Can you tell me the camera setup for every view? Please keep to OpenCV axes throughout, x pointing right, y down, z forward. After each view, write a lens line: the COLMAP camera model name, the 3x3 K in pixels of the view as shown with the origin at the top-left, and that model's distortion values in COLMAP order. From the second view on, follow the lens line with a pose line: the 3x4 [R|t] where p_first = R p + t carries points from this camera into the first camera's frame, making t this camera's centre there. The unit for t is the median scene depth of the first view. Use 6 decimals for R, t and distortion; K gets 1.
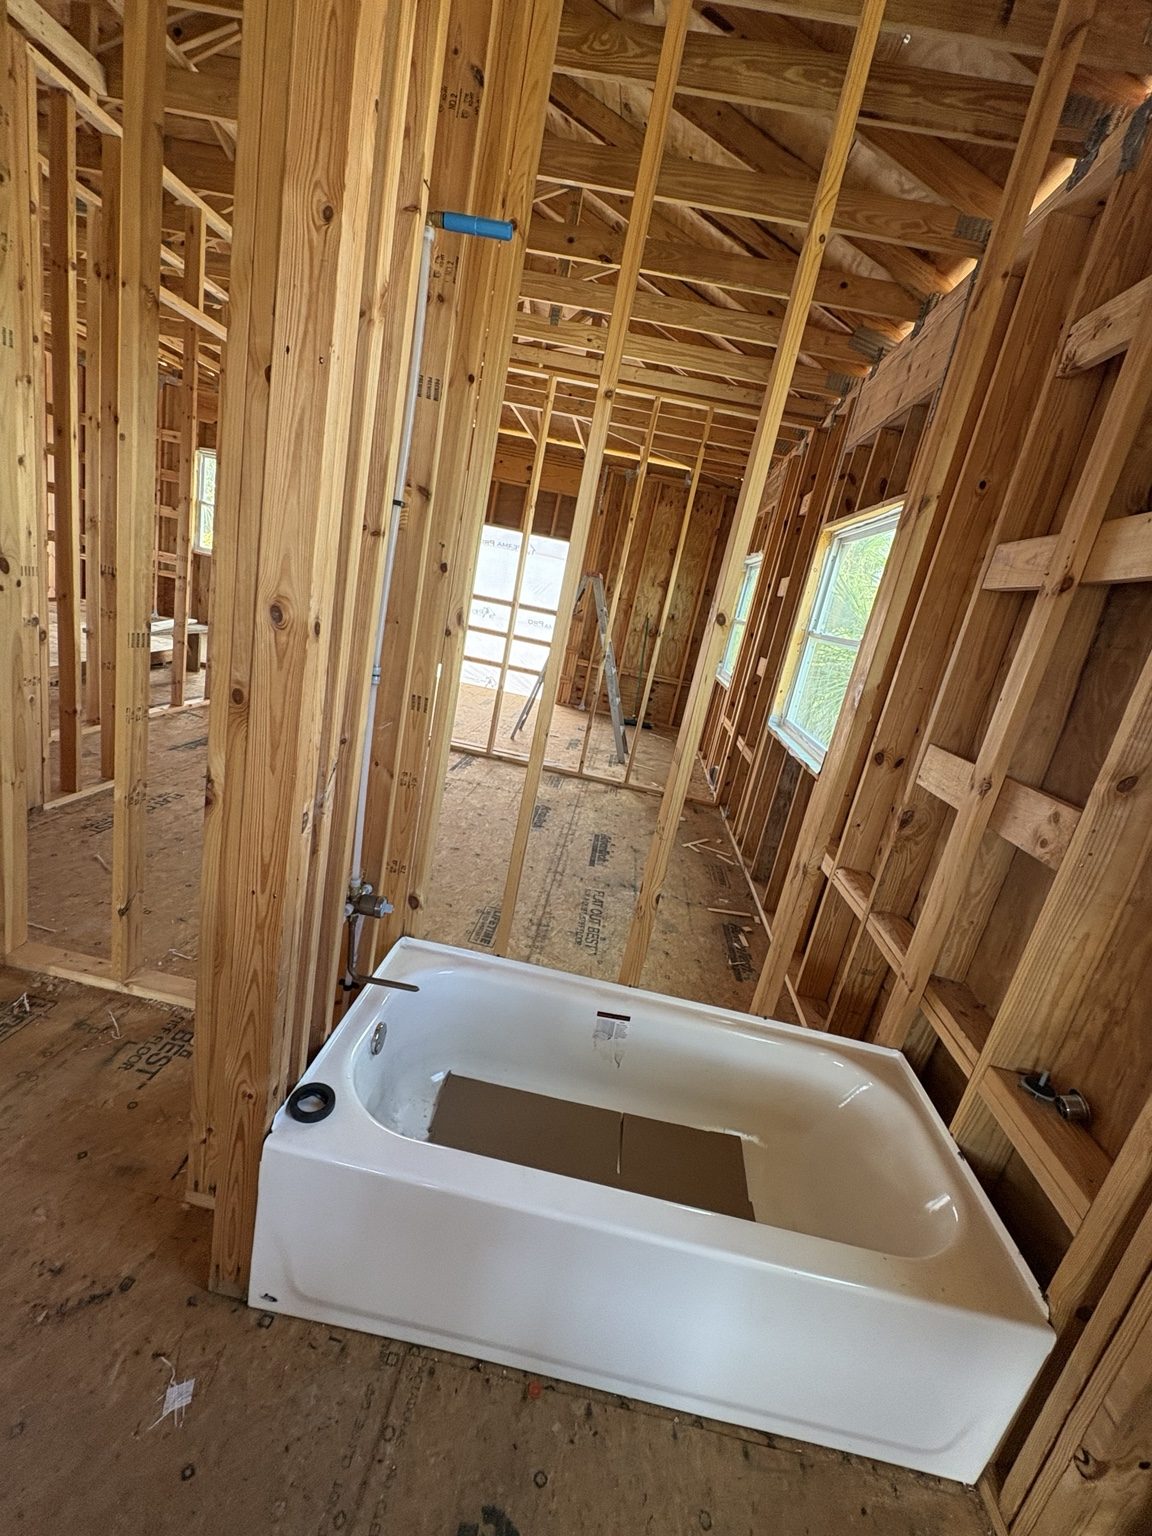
lens RADIAL K [[655.1, 0, 584.6], [0, 655.1, 764.8], [0, 0, 1]] dist [0.001592, 0.000174]
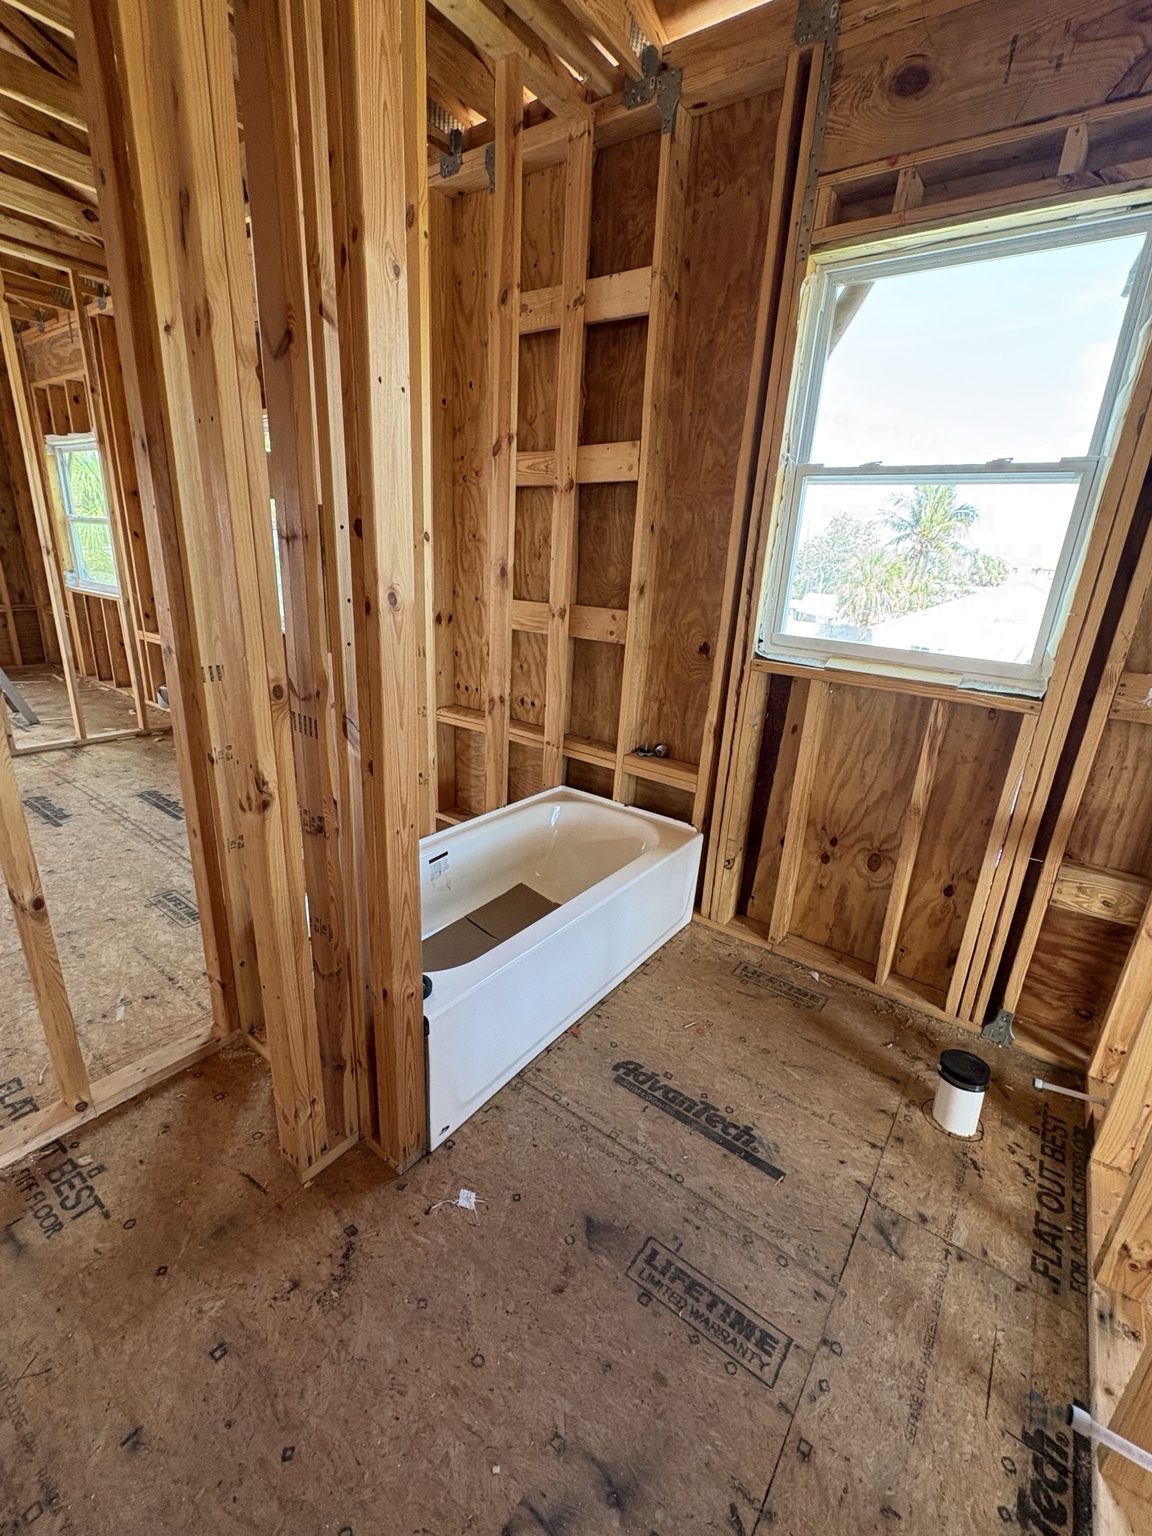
lens RADIAL K [[655.1, 0, 578.2], [0, 655.1, 762.4], [0, 0, 1]] dist [0.001592, 0.000174]
pose [[0.517165, -0.415999, 0.747988, -0.850345], [0.265016, 0.908816, 0.322210, -0.163011], [-0.813822, 0.031593, 0.580254, 0.009454]]
